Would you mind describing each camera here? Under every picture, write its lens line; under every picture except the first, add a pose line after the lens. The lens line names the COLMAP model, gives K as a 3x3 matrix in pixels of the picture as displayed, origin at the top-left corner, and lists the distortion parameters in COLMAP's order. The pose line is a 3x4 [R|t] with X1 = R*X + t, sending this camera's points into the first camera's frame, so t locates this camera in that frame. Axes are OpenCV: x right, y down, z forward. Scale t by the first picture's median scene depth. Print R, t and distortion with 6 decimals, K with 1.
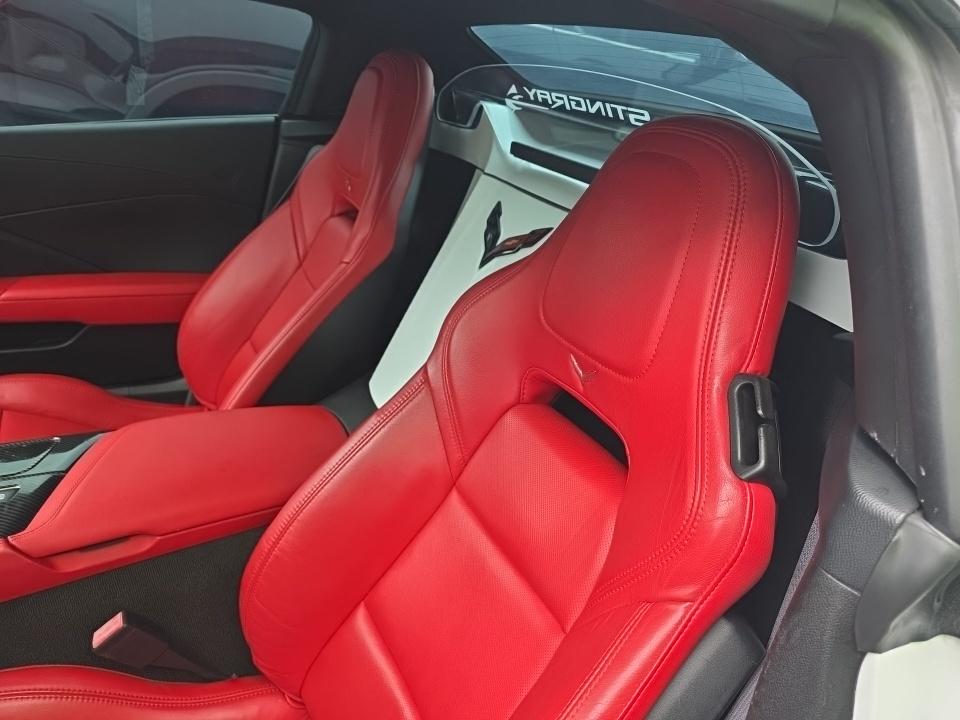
lens RADIAL K [[652.8, 0, 481.6], [0, 652.8, 358.4], [0, 0, 1]] dist [0.034918, -0.036388]
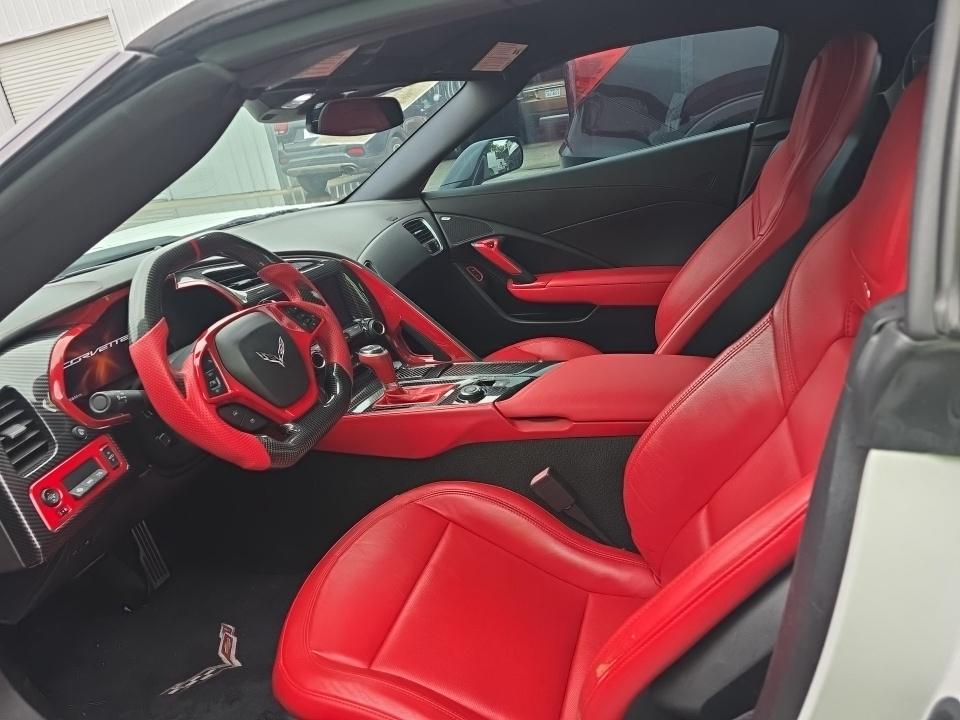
lens RADIAL K [[652.8, 0, 479.8], [0, 652.8, 359.8], [0, 0, 1]] dist [0.034918, -0.036388]
pose [[0.662224, 0.058729, -0.747001, 0.421834], [-0.097261, 0.995227, -0.007978, 0.157764], [0.742967, 0.077937, 0.664775, -0.120087]]
